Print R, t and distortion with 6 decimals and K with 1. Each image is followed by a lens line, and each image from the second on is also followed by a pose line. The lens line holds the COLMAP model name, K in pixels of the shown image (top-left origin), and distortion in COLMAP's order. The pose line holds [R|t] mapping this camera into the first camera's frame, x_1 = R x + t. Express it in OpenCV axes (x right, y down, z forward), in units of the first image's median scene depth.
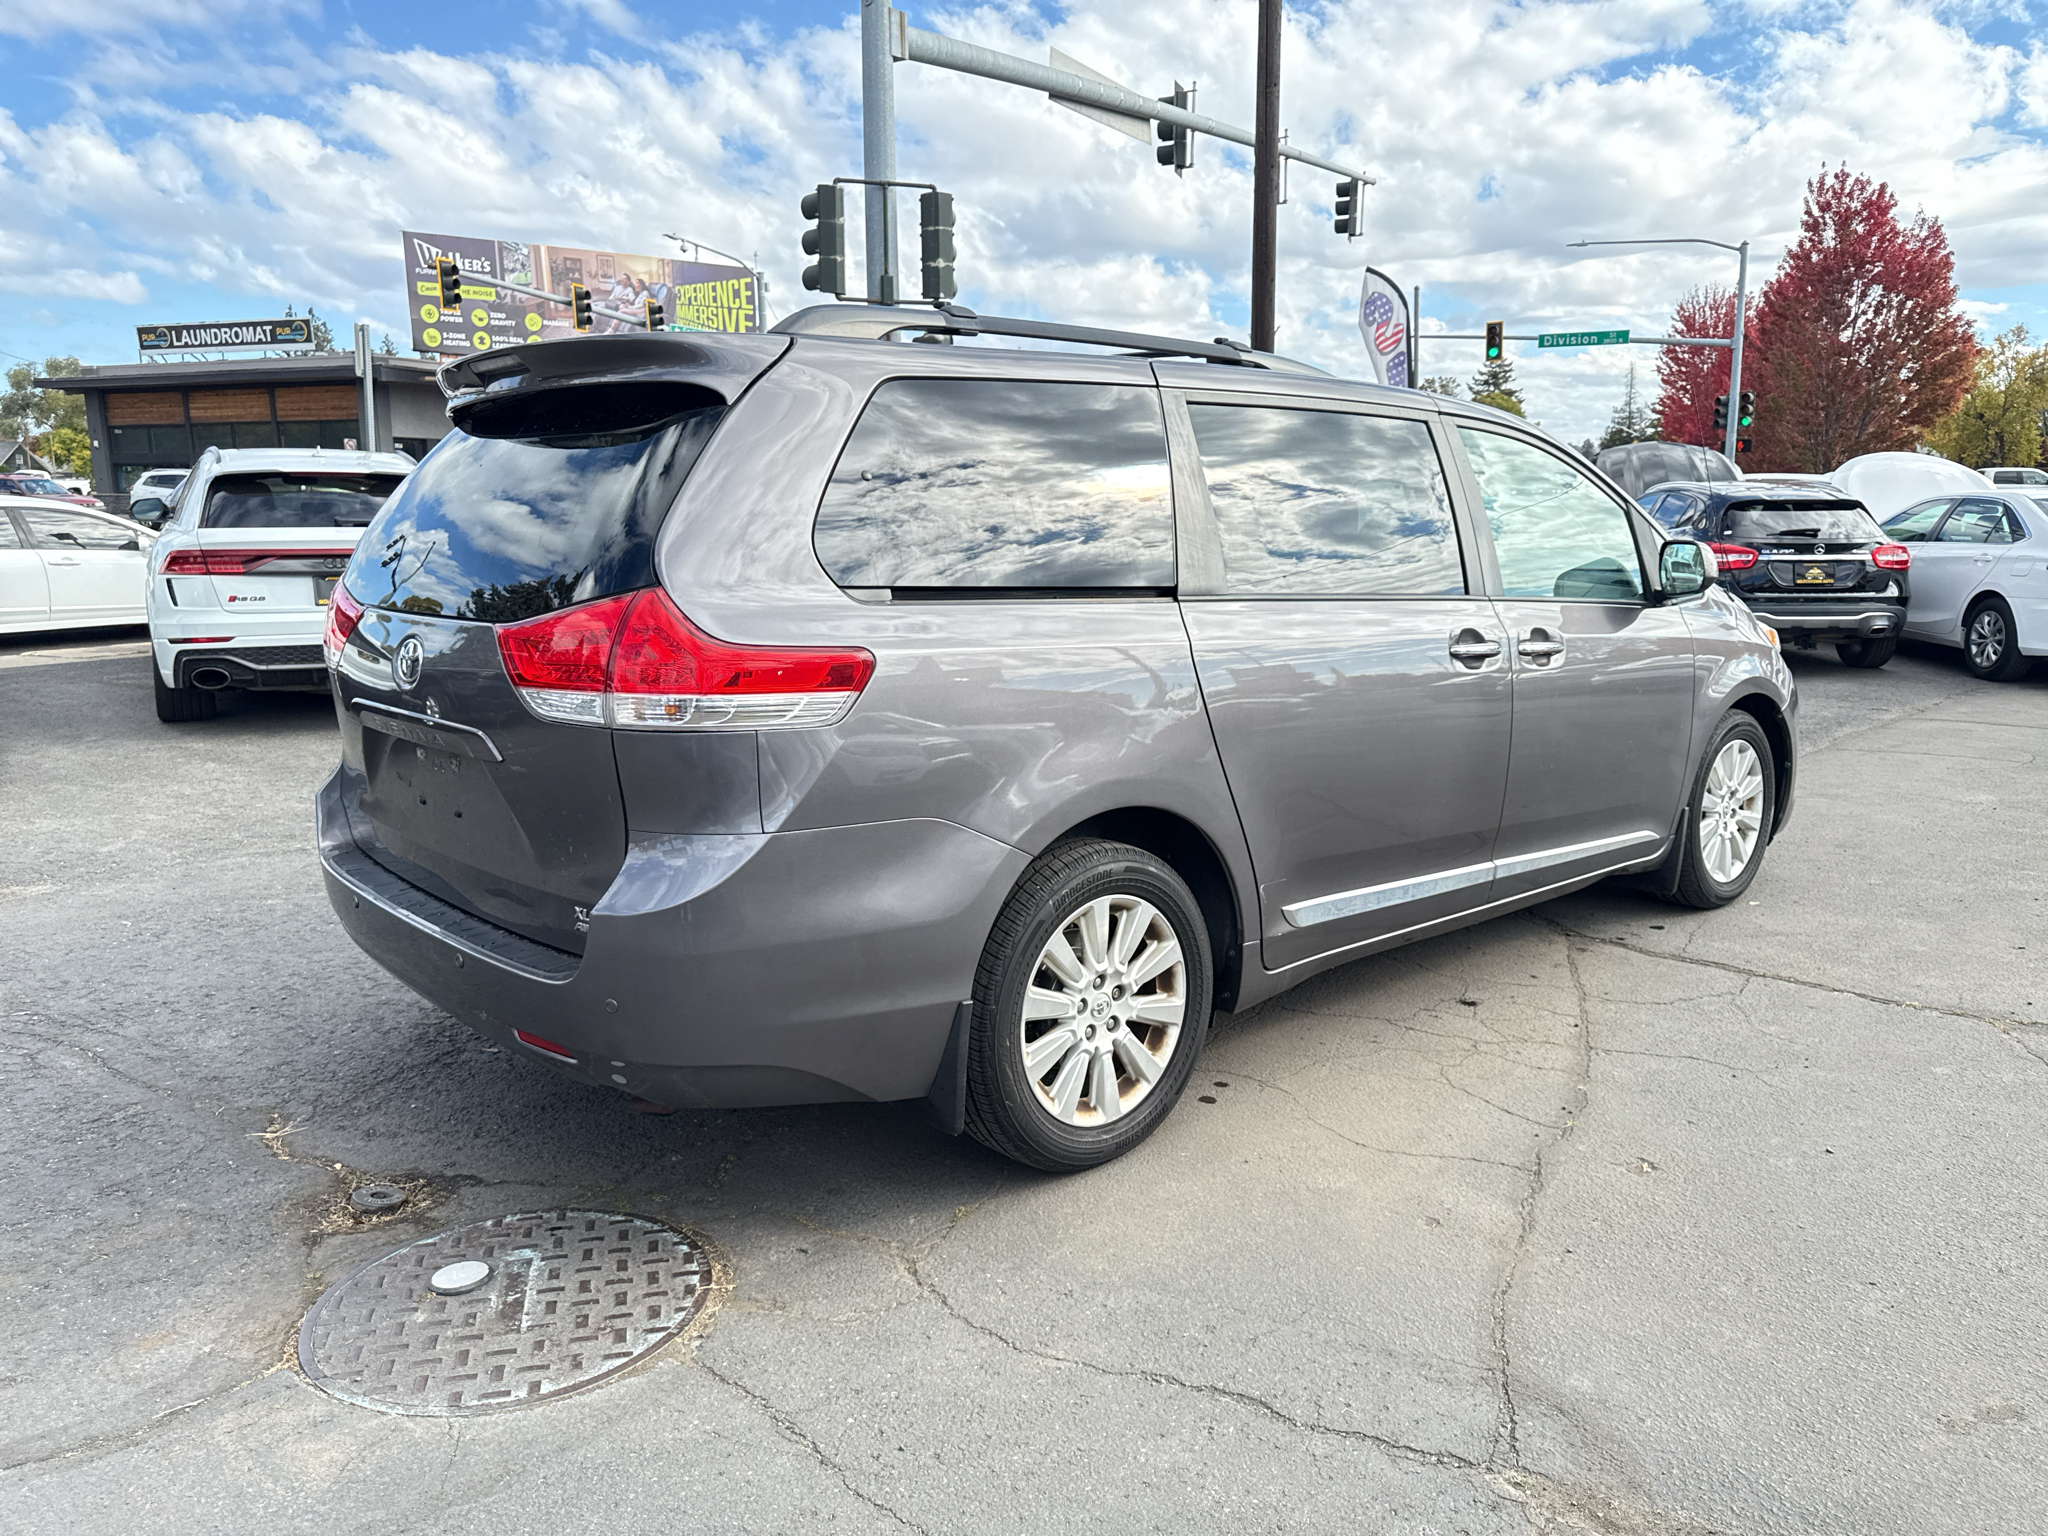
lens RADIAL K [[1457.5, 0, 1031.8], [0, 1457.5, 771.6], [0, 0, 1]] dist [0.016658, -0.015961]
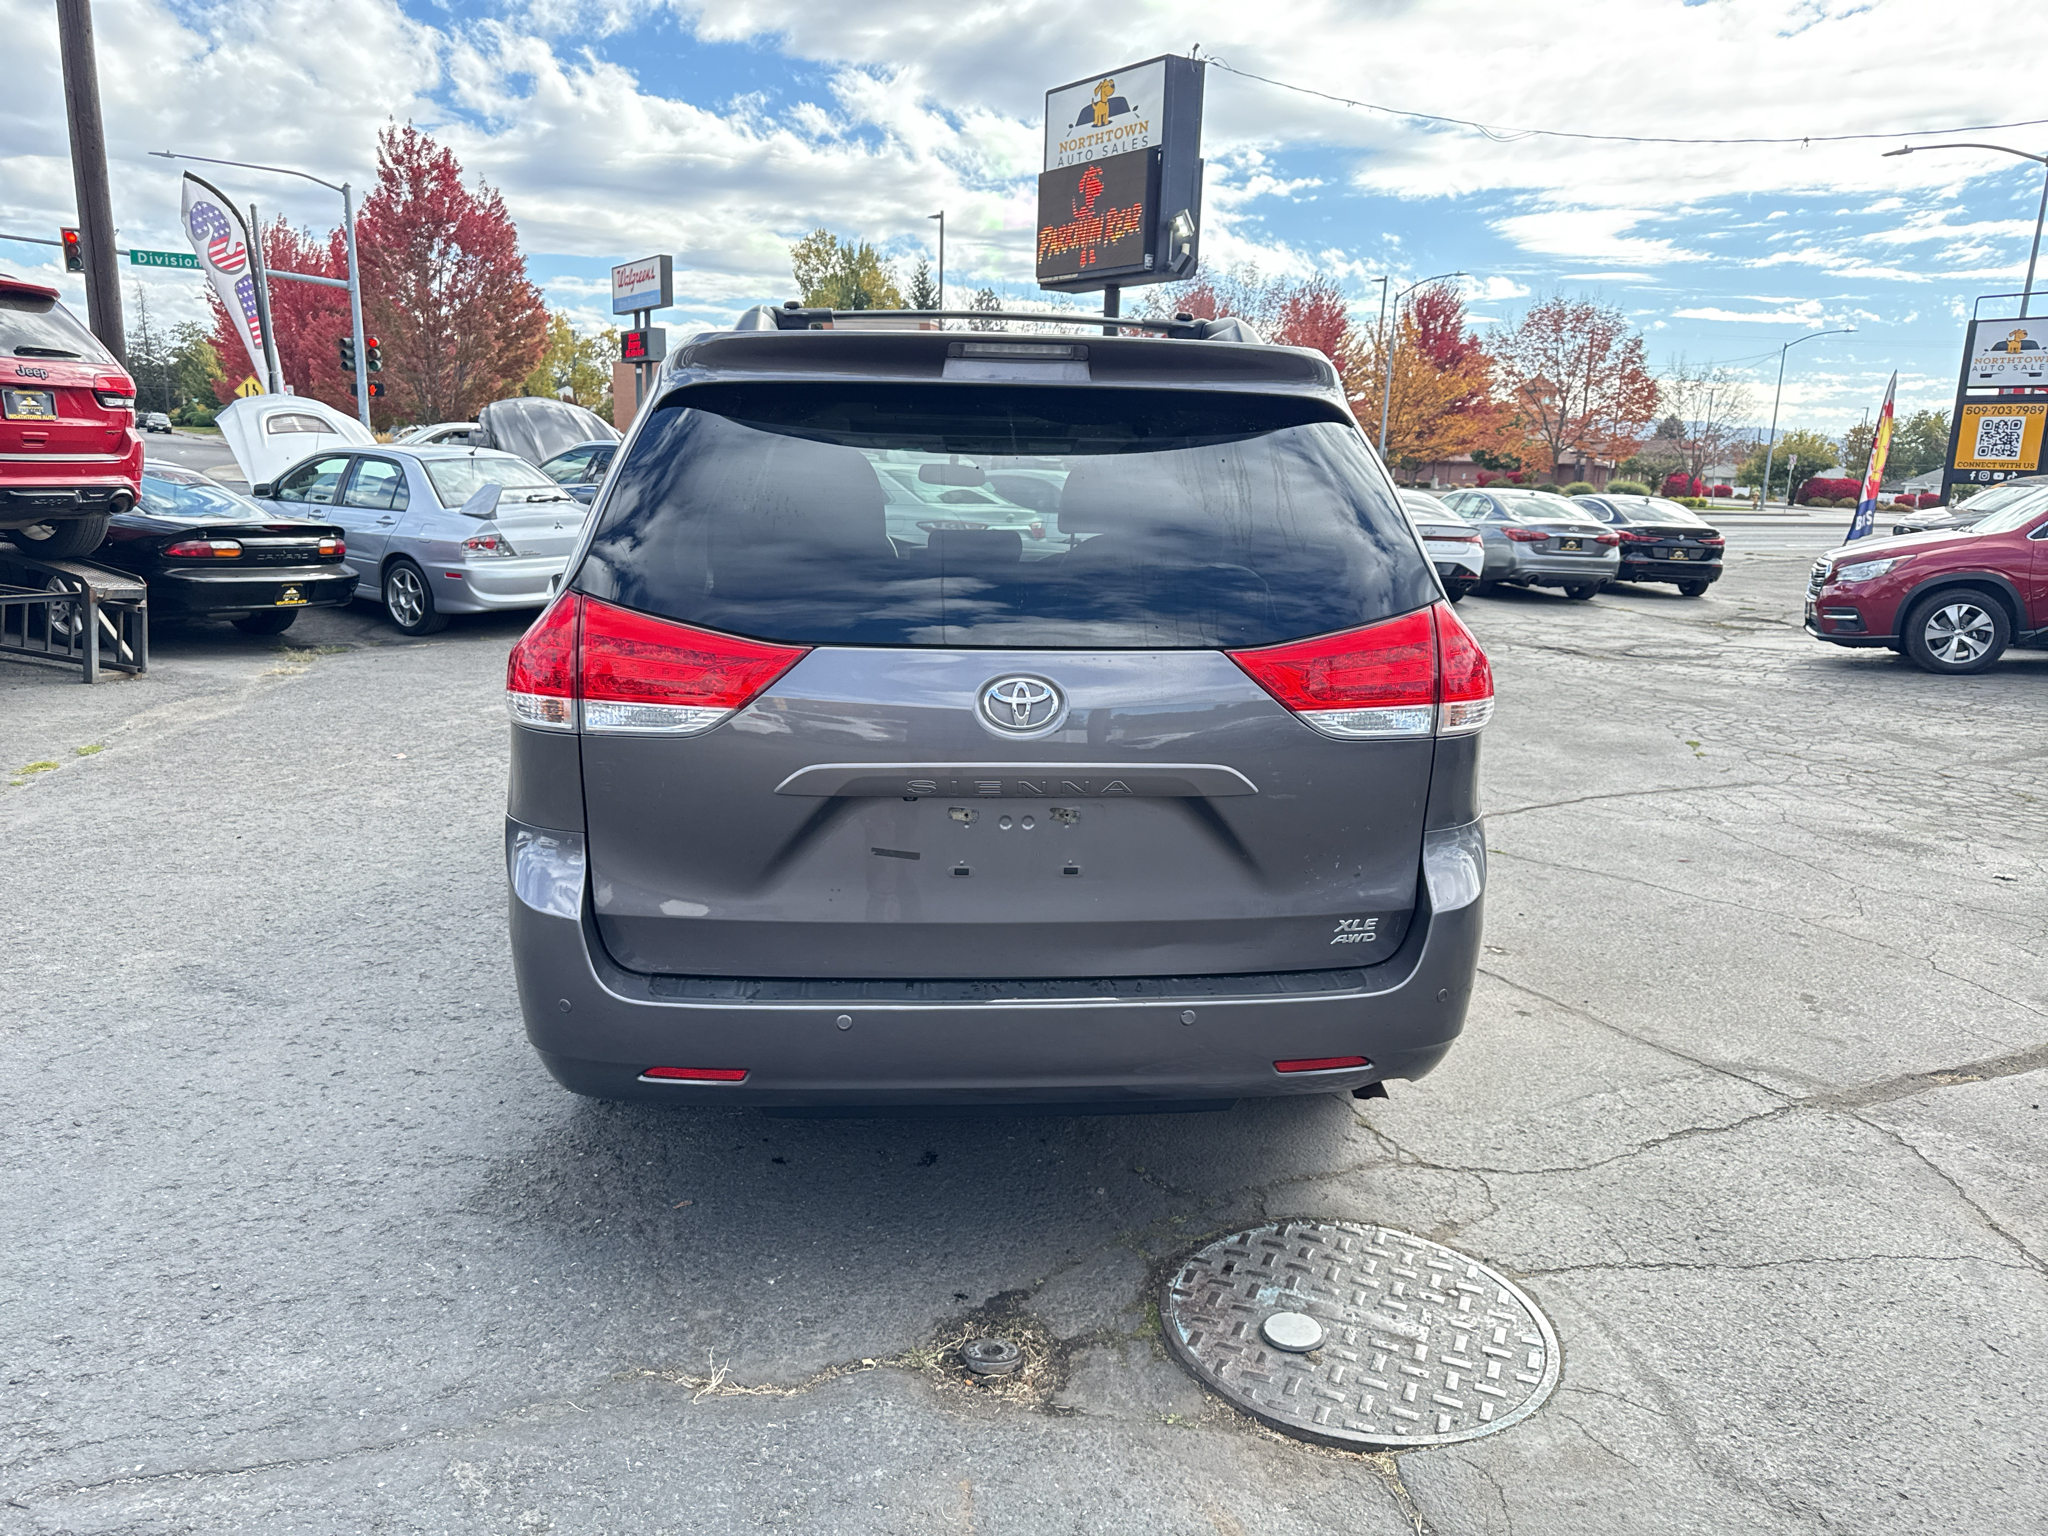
lens RADIAL K [[1447.8, 0, 1020.6], [0, 1447.8, 777.0], [0, 0, 1]] dist [0.017505, -0.019827]
pose [[0.604148, -0.148217, 0.782966, -0.112430], [0.112236, 0.988582, 0.100538, -0.012181], [-0.788928, 0.027137, 0.613886, 0.051893]]
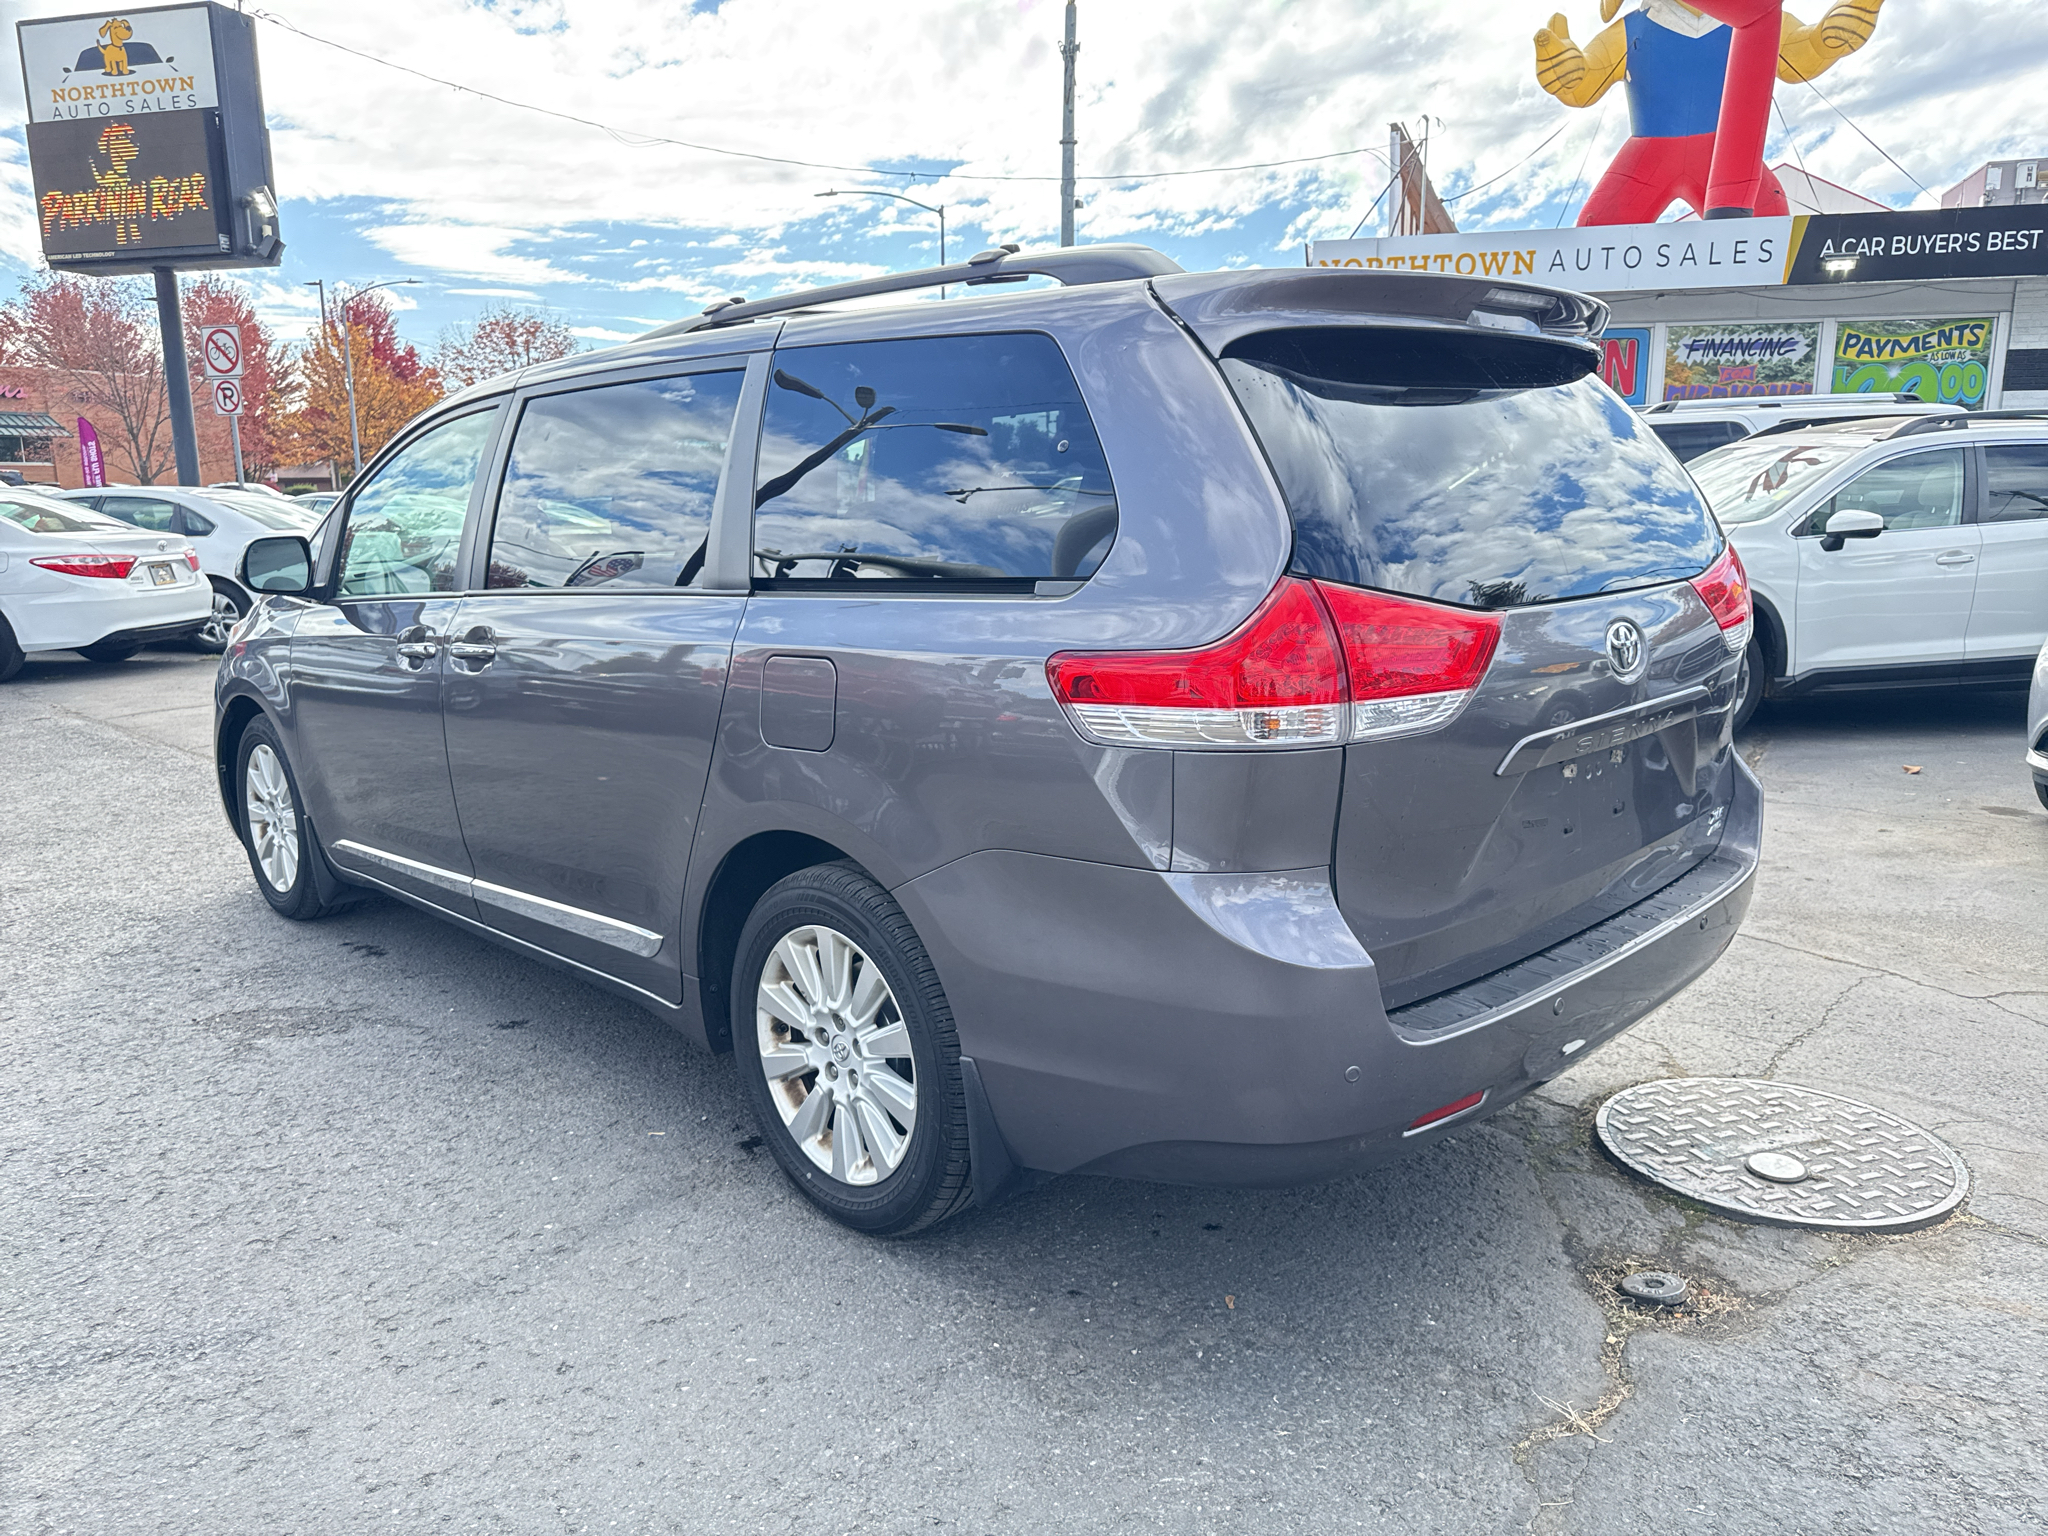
lens RADIAL K [[1457.5, 0, 1031.8], [0, 1457.5, 771.6], [0, 0, 1]] dist [0.016658, -0.015961]
pose [[-0.055063, -0.187114, 0.980794, -0.130397], [0.192067, 0.961955, 0.194303, -0.024574], [-0.979836, 0.199077, -0.017030, 0.142523]]
